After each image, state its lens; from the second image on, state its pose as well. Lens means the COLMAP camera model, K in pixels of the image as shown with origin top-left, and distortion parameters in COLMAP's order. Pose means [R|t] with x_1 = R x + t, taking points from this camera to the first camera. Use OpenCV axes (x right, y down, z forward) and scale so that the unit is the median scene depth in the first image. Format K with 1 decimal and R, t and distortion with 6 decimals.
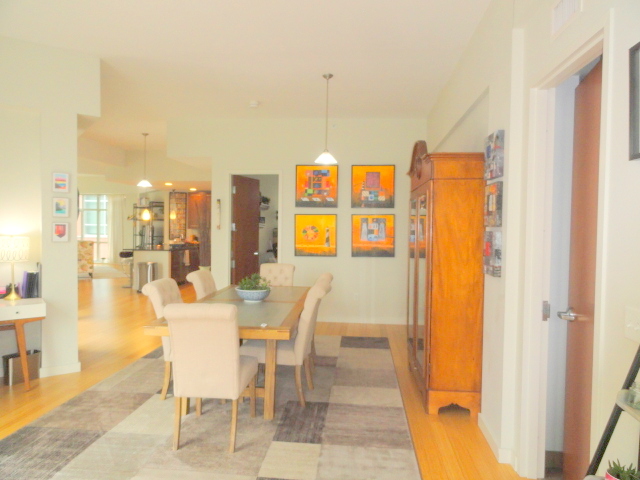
lens RADIAL K [[445.8, 0, 320.0], [0, 445.8, 240.0], [0, 0, 1]] dist [0.000465, 0.004666]
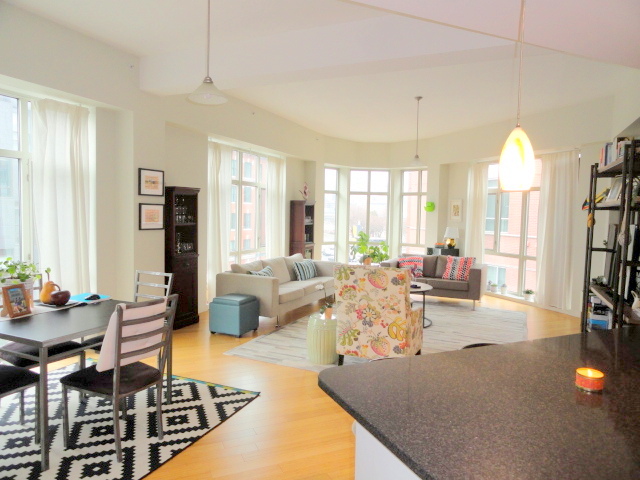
lens RADIAL K [[445.8, 0, 320.0], [0, 445.8, 240.0], [0, 0, 1]] dist [0.000465, 0.004666]
pose [[0.498250, 0.049516, -0.865618, -0.681818], [-0.040423, 0.998609, 0.033855, -0.074856], [0.866090, 0.018123, 0.499559, 2.060513]]
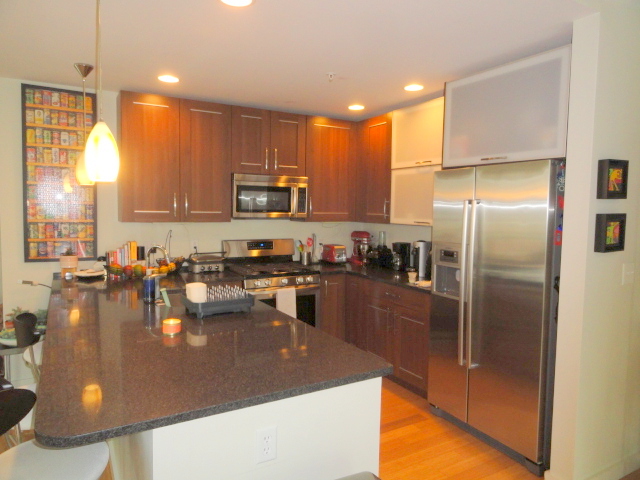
lens RADIAL K [[444.3, 0, 320.0], [0, 444.3, 240.0], [0, 0, 1]] dist [-0.005985, -0.001202]
pose [[0.810047, -0.048888, 0.584323, -1.012938], [0.017344, 0.998080, 0.059461, -0.078656], [-0.586108, -0.038032, 0.809340, 1.955481]]
